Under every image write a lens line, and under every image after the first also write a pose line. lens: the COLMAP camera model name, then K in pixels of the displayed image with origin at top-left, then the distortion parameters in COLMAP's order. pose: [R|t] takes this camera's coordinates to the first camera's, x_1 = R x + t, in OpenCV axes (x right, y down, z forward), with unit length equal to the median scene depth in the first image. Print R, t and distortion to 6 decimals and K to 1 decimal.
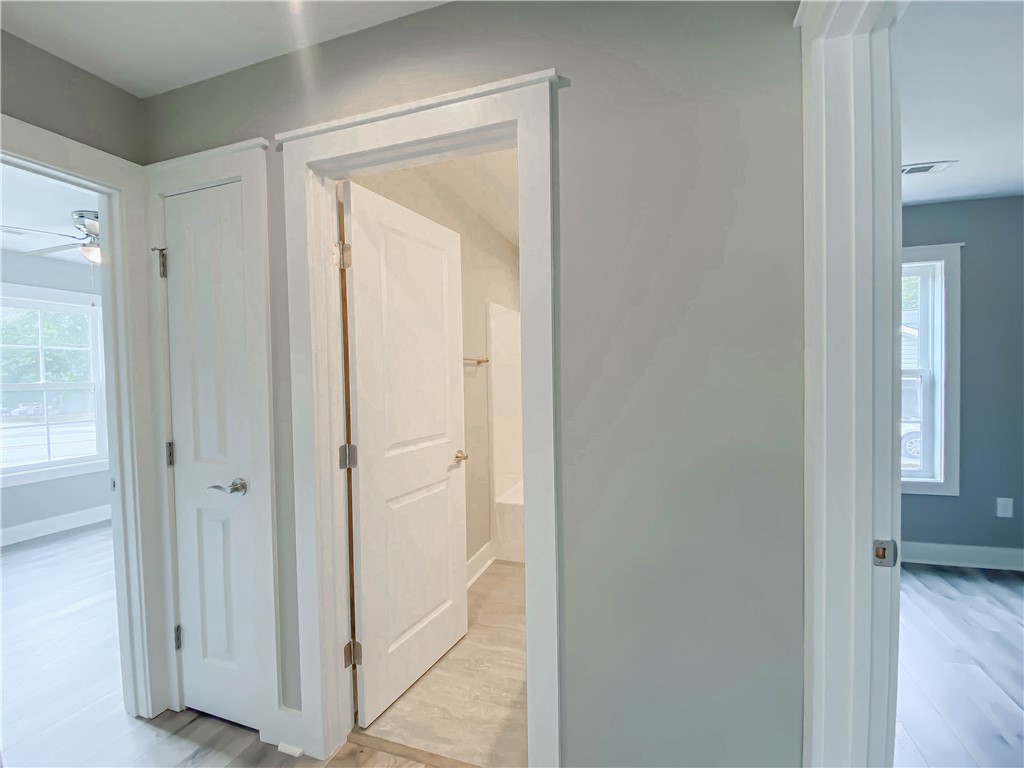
lens RADIAL K [[461.9, 0, 509.7], [0, 461.9, 385.2], [0, 0, 1]] dist [0.003826, -0.014061]
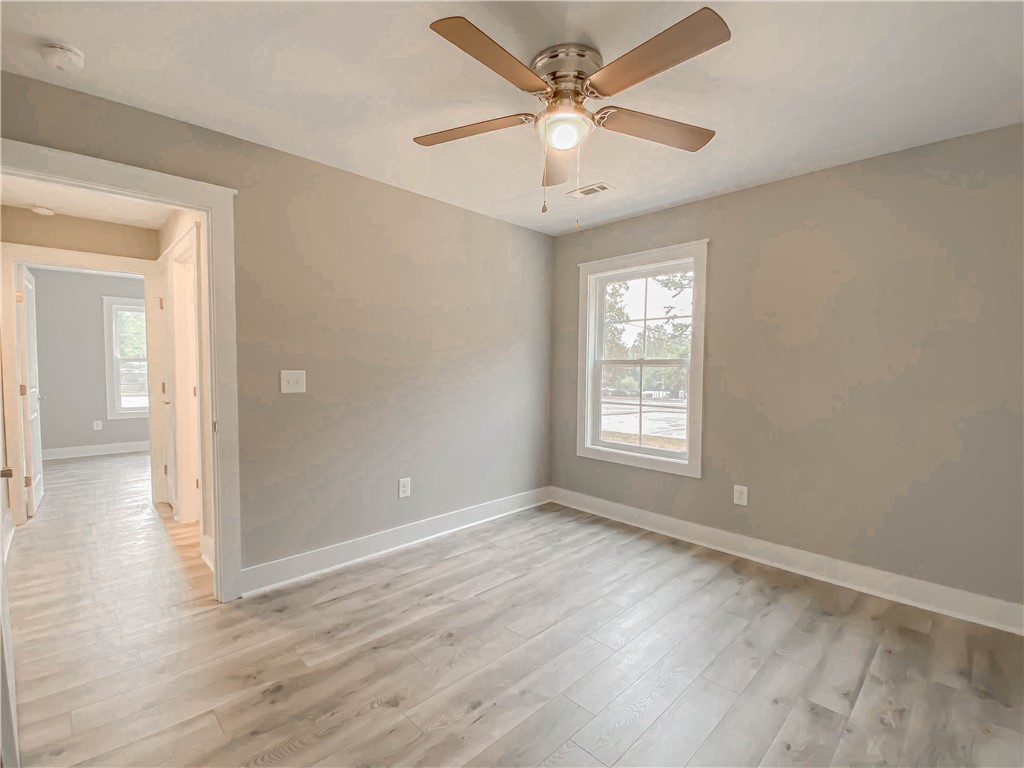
lens RADIAL K [[461.9, 0, 509.7], [0, 461.9, 385.2], [0, 0, 1]] dist [0.003826, -0.014061]
pose [[0.894473, 0.044731, -0.444879, 1.077379], [-0.032470, 0.998855, 0.035146, 0.001719], [0.445941, -0.016992, 0.894901, -0.160709]]
